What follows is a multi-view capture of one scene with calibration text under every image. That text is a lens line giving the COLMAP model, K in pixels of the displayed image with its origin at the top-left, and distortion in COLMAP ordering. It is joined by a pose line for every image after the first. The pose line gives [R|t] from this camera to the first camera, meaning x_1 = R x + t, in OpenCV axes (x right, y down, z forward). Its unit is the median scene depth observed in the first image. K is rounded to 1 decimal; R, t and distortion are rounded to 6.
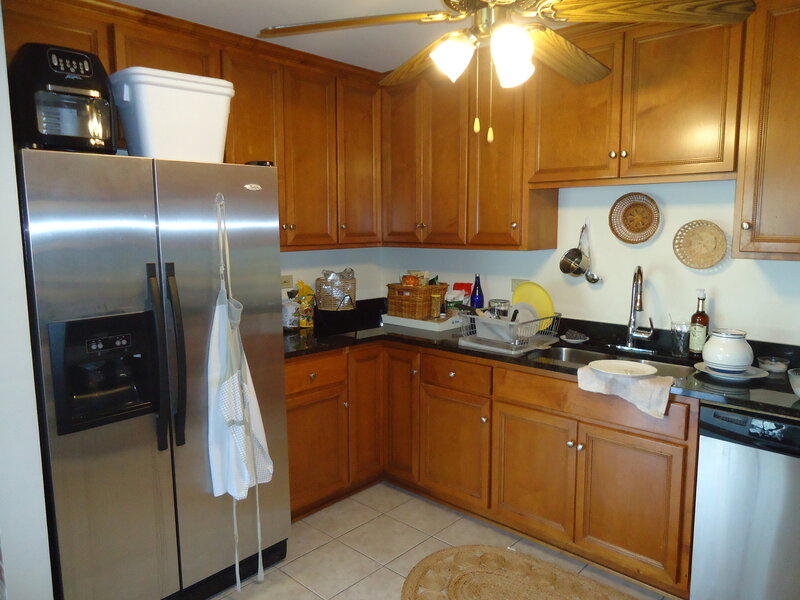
lens RADIAL K [[590.6, 0, 401.1], [0, 590.6, 297.1], [0, 0, 1]] dist [0.025797, -0.001498]
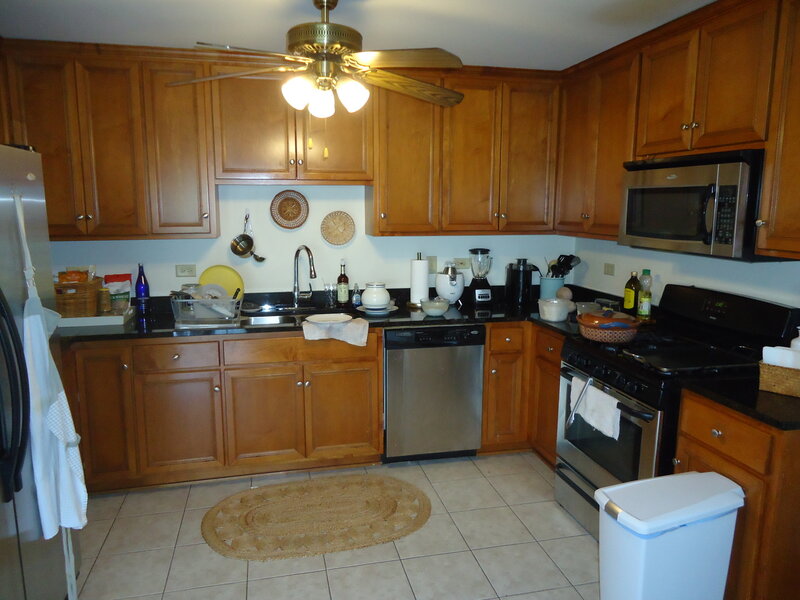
lens RADIAL K [[590.6, 0, 401.7], [0, 590.6, 301.4], [0, 0, 1]] dist [0.025797, -0.001498]
pose [[0.559914, -0.133058, 0.817797, -0.568103], [0.105525, 0.990435, 0.088898, -0.022153], [-0.821803, 0.036523, 0.568600, 0.061962]]
